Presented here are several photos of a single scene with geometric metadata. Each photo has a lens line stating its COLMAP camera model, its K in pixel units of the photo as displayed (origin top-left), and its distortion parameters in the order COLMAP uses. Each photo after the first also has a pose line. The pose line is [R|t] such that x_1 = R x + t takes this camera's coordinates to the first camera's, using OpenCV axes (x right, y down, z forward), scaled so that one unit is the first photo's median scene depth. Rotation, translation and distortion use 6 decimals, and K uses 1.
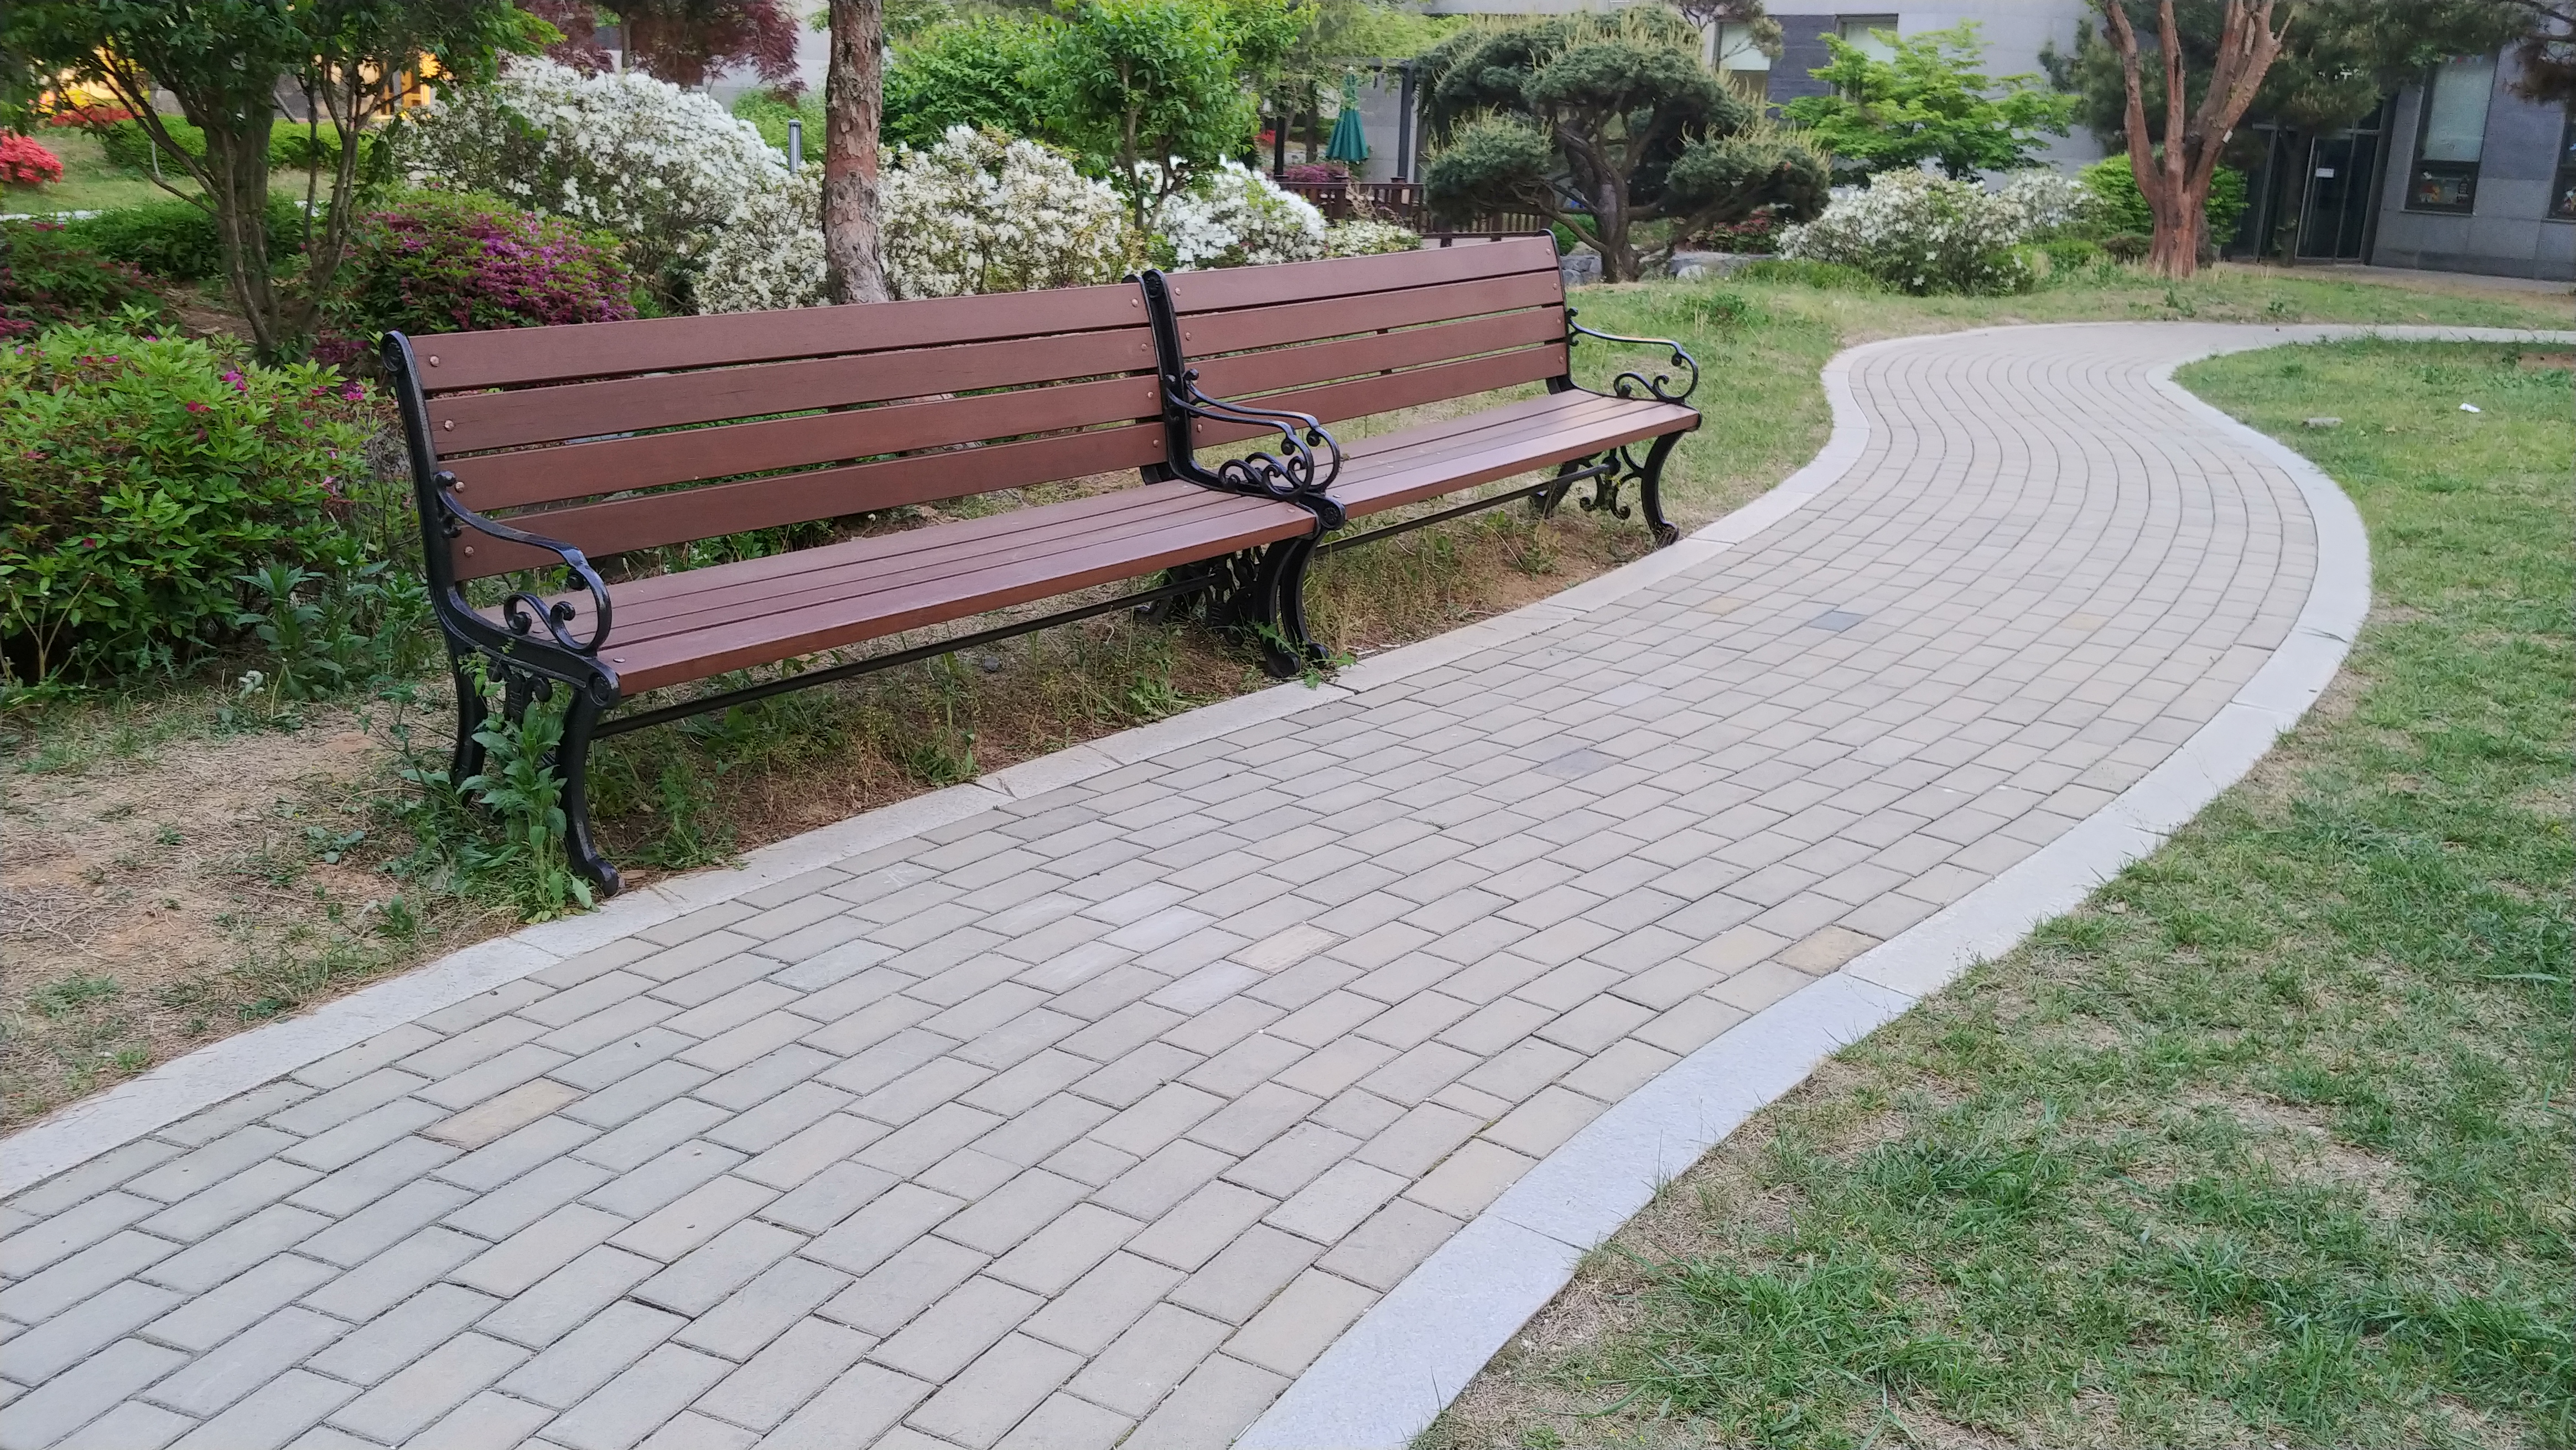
lens RADIAL K [[2176.3, 0, 1288.0], [0, 2176.3, 725.0], [0, 0, 1]] dist [0.042602, -0.153438]
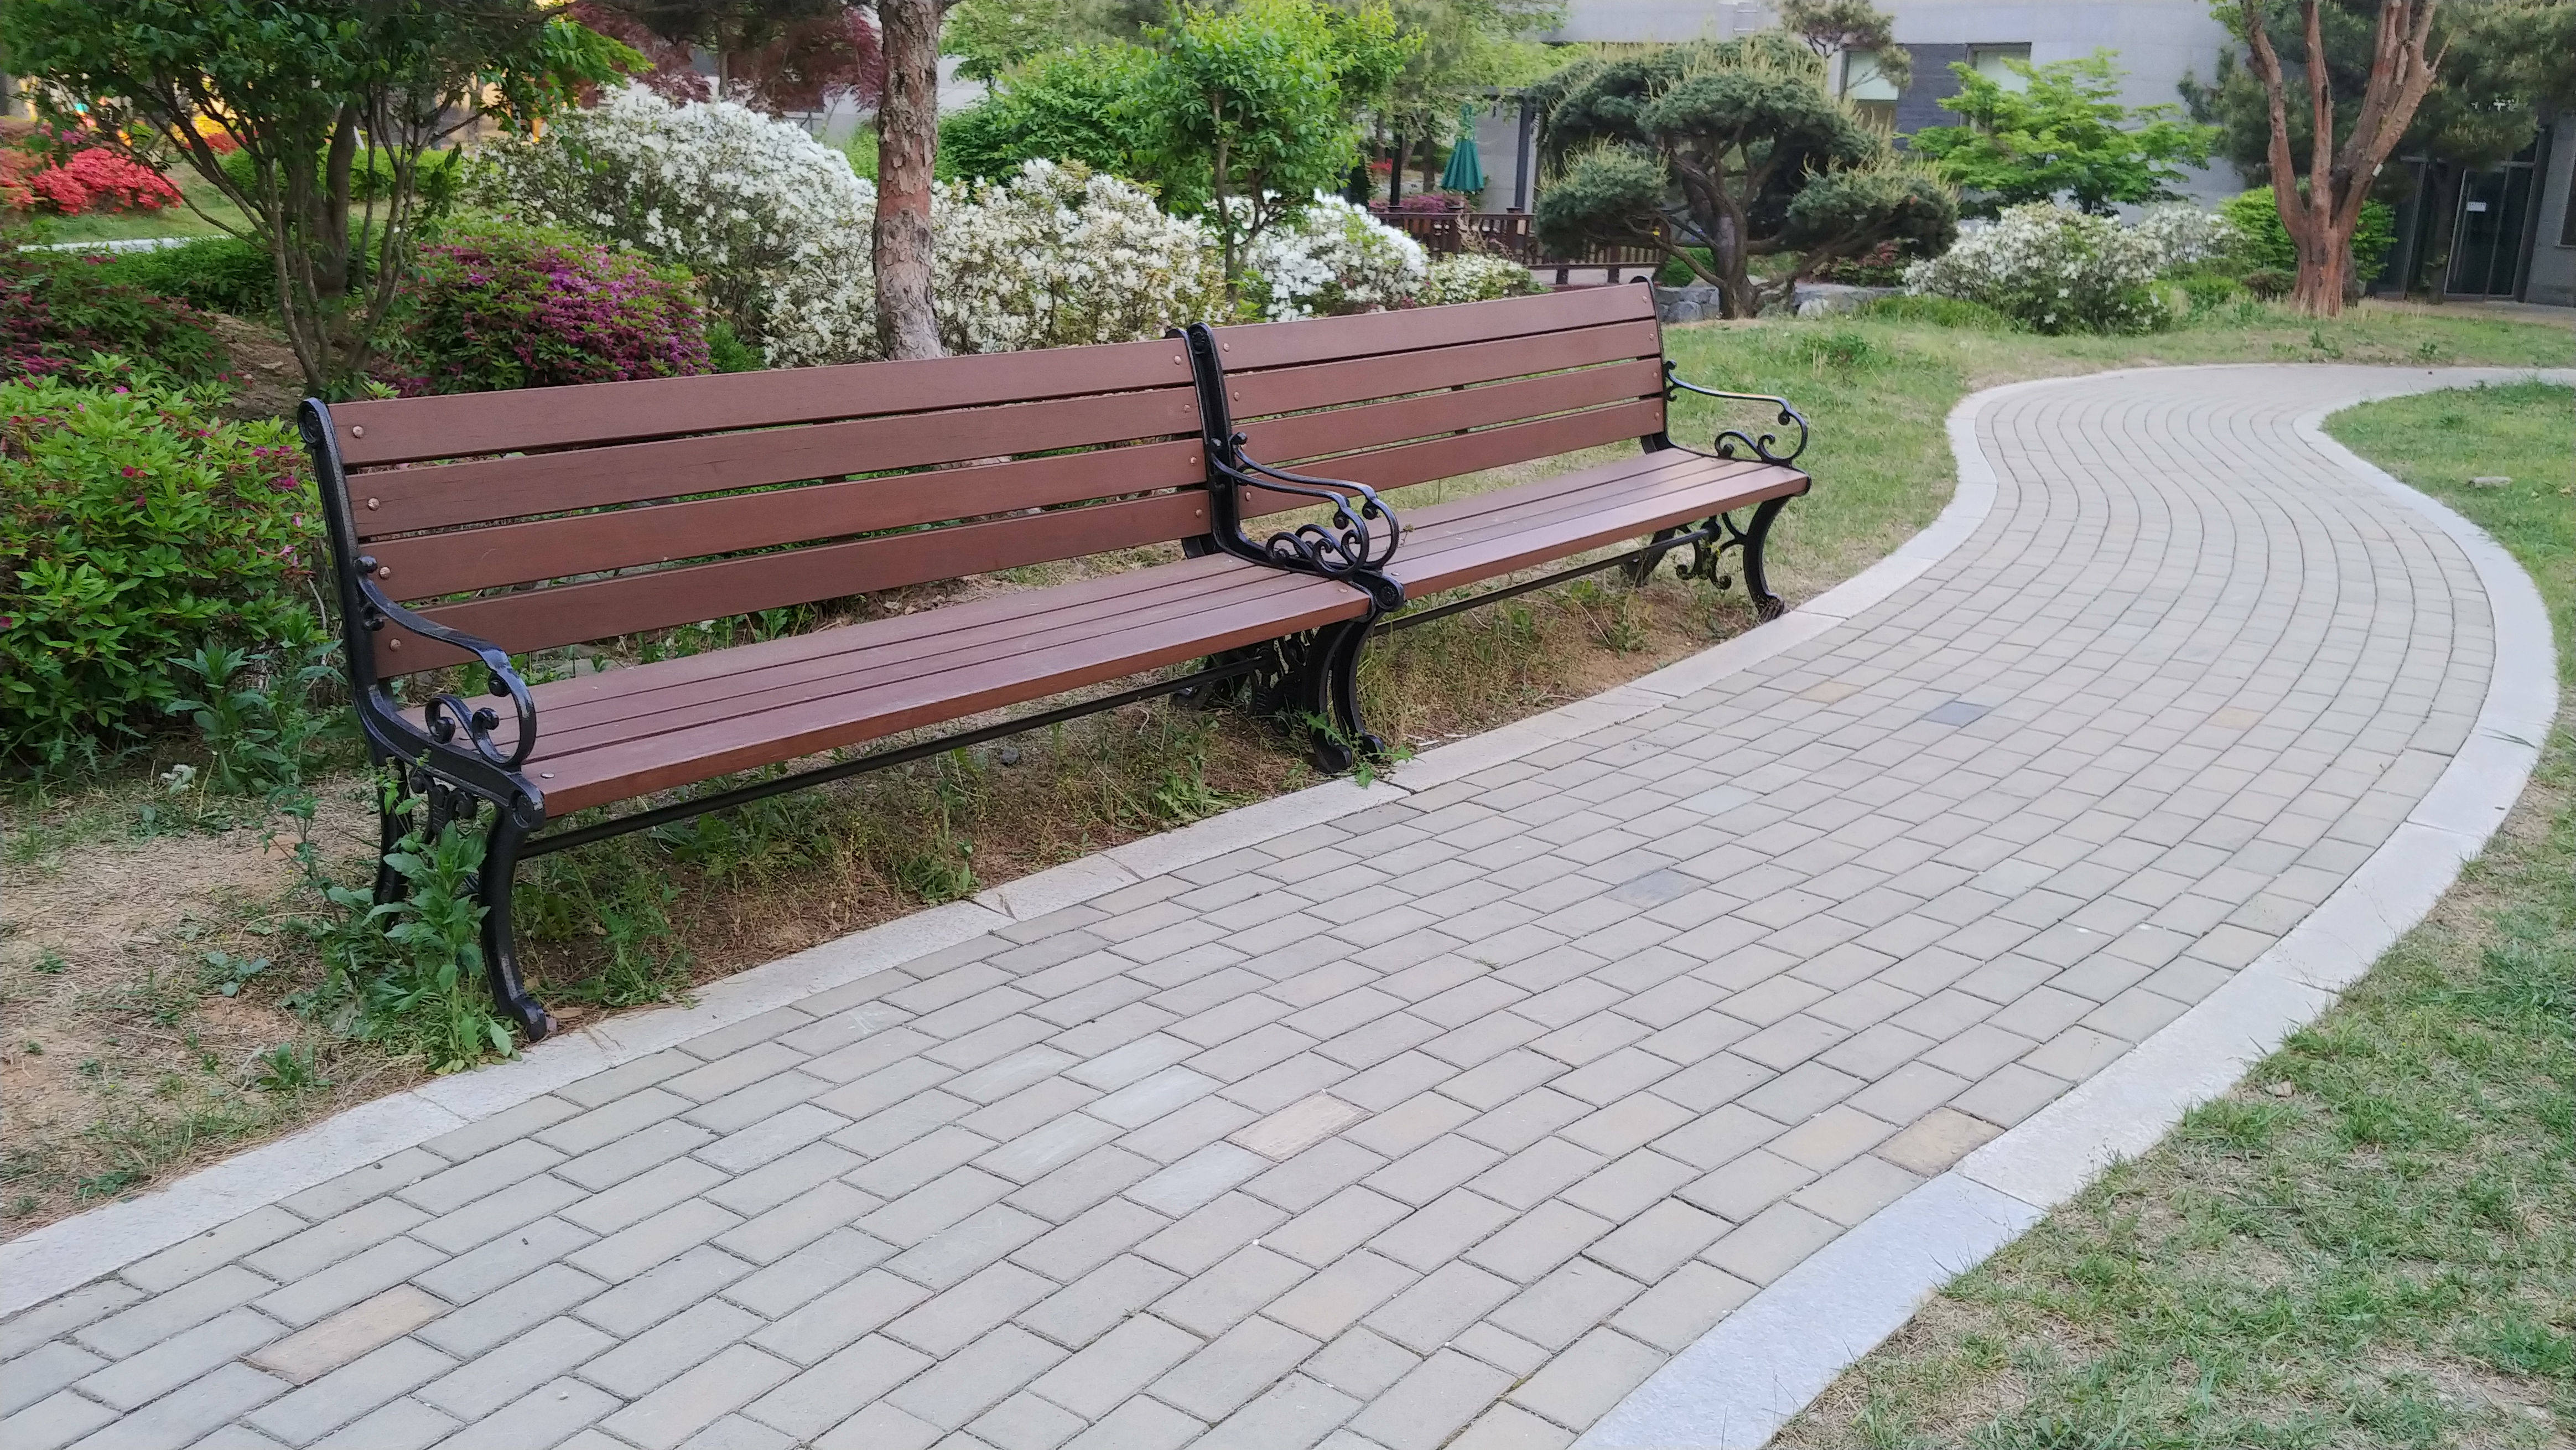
lens RADIAL K [[2175.1, 0, 1288.0], [0, 2175.1, 725.0], [0, 0, 1]] dist [0.013236, -0.065681]
pose [[0.998472, 0.016677, -0.052687, 0.015823], [-0.017257, 0.999795, -0.010565, -0.019435], [0.052500, 0.011458, 0.998555, 0.059330]]
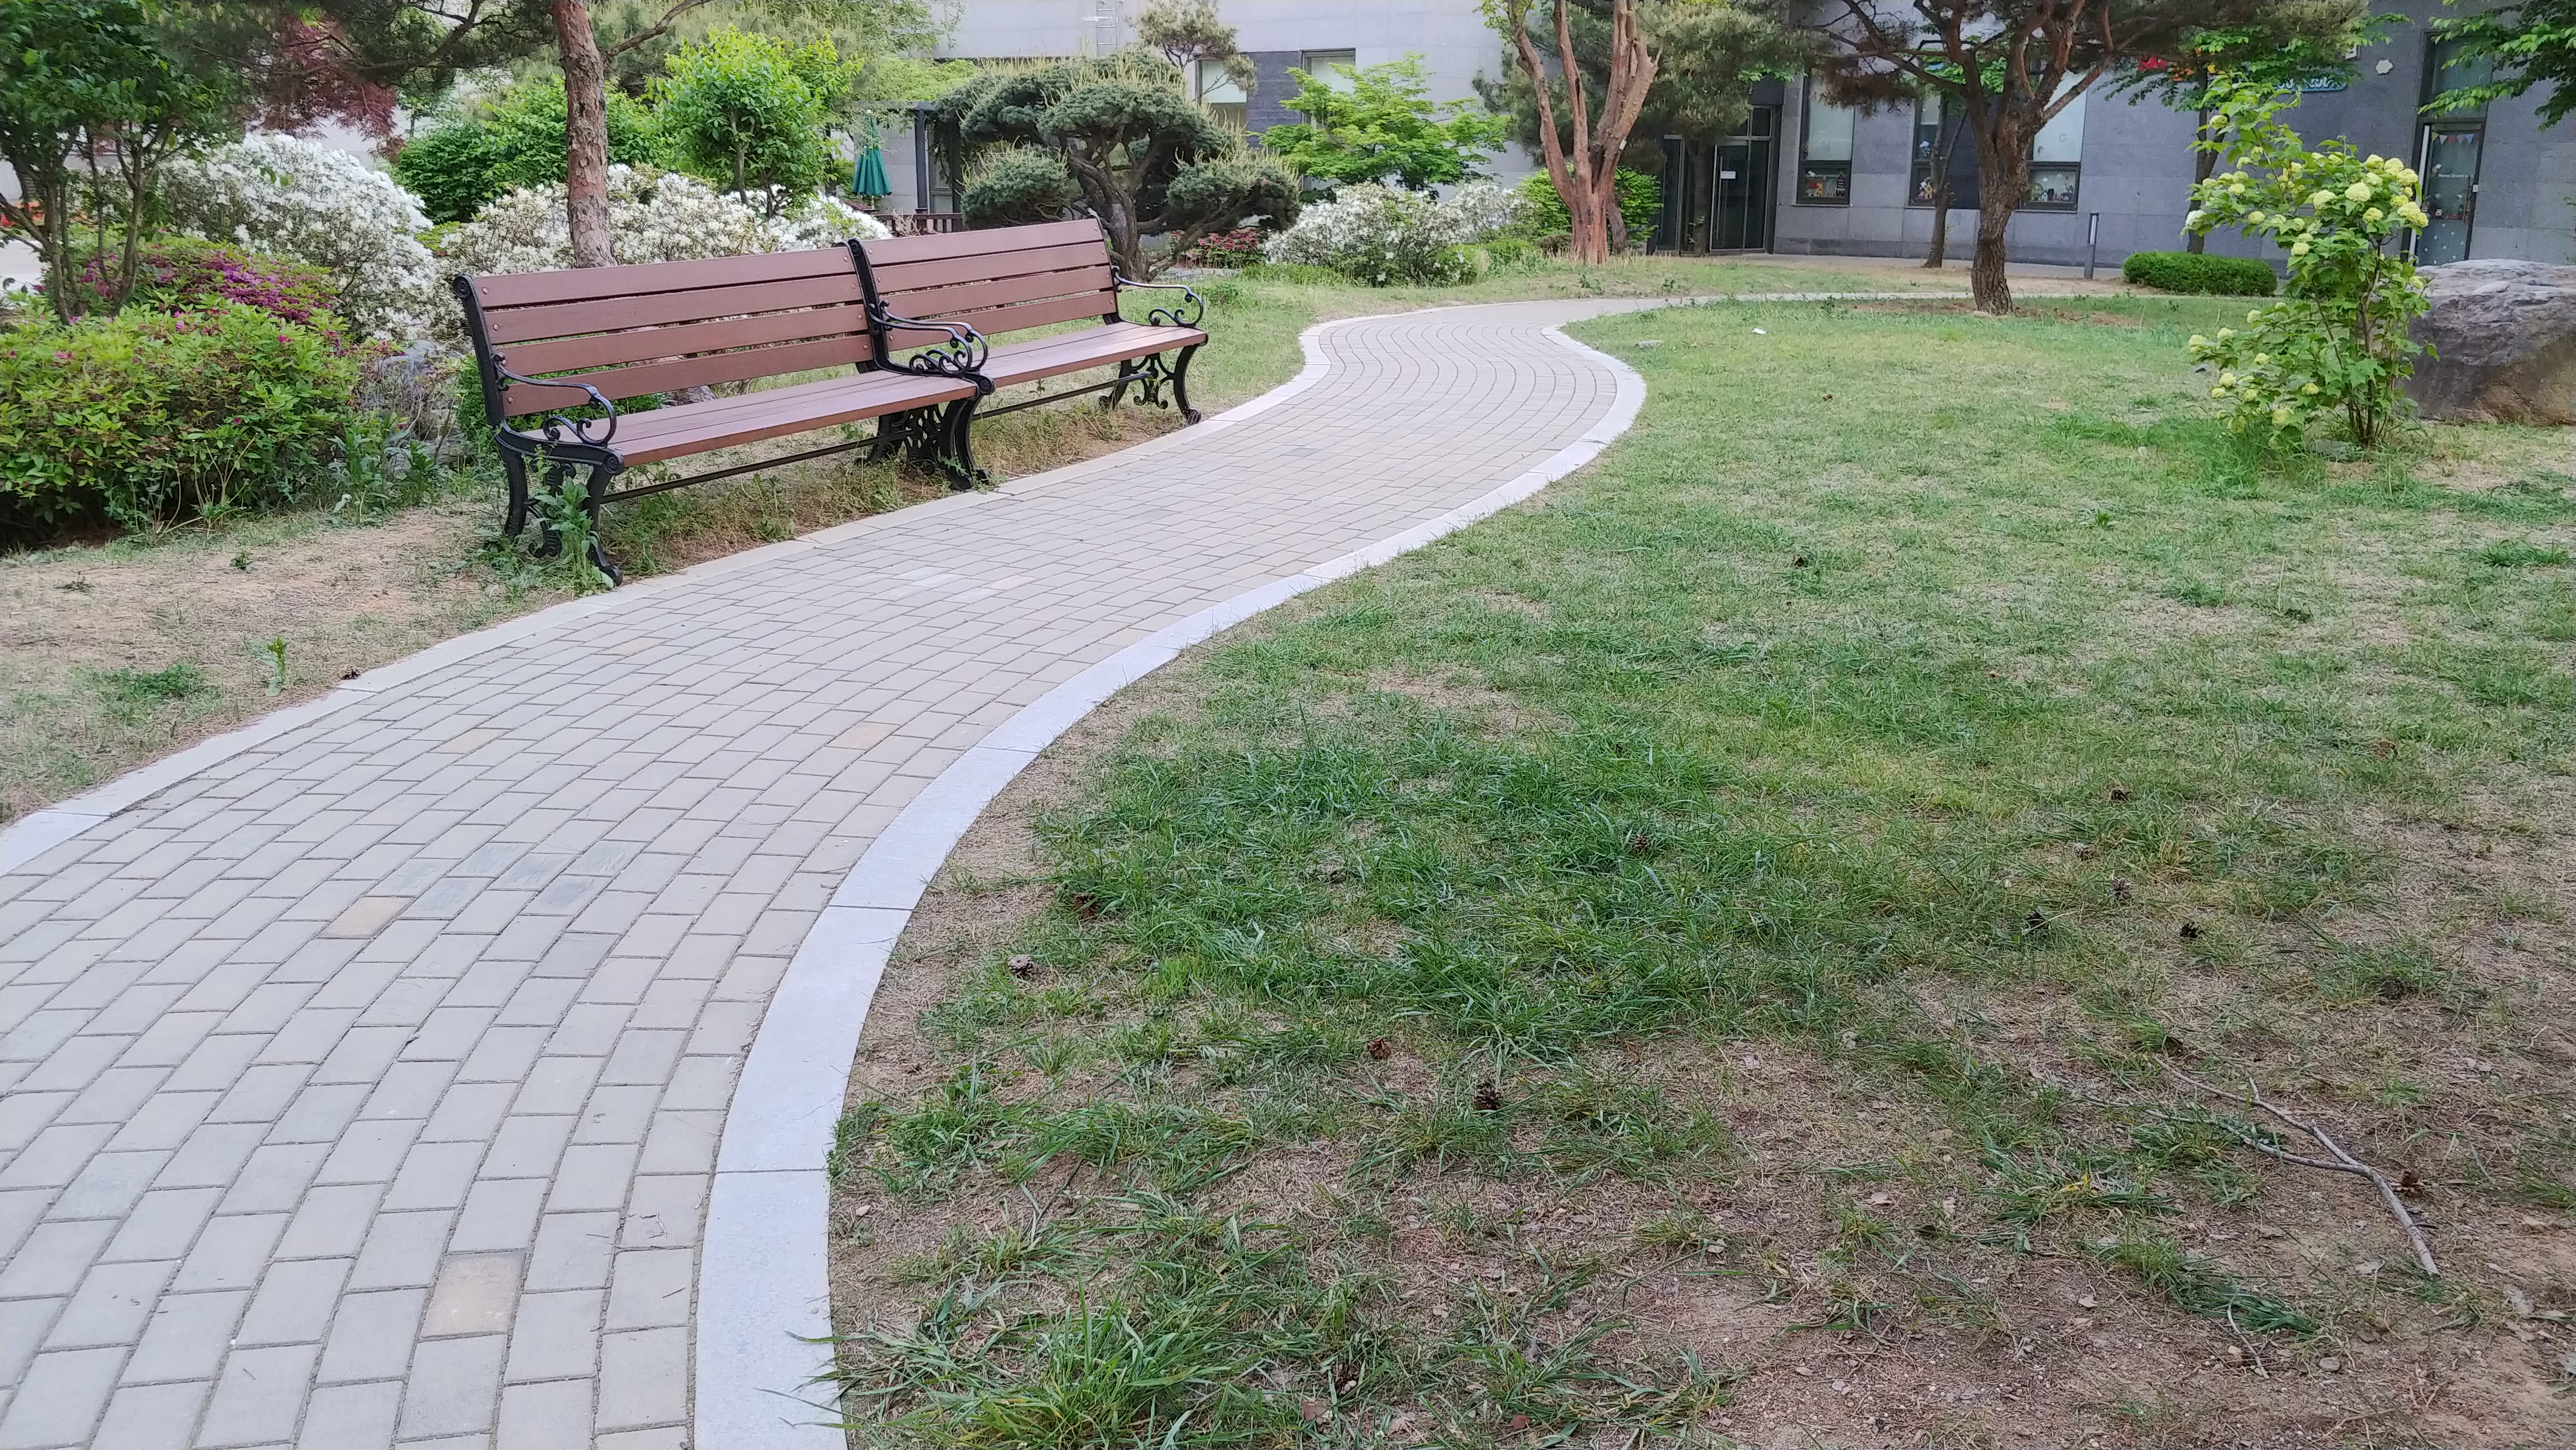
lens RADIAL K [[2175.1, 0, 1288.0], [0, 2175.1, 725.0], [0, 0, 1]] dist [0.013236, -0.065681]
pose [[0.974482, -0.088184, 0.206419, -0.068319], [0.091477, 0.995786, -0.006446, 0.108557], [-0.204980, 0.025165, 0.978443, -0.357240]]
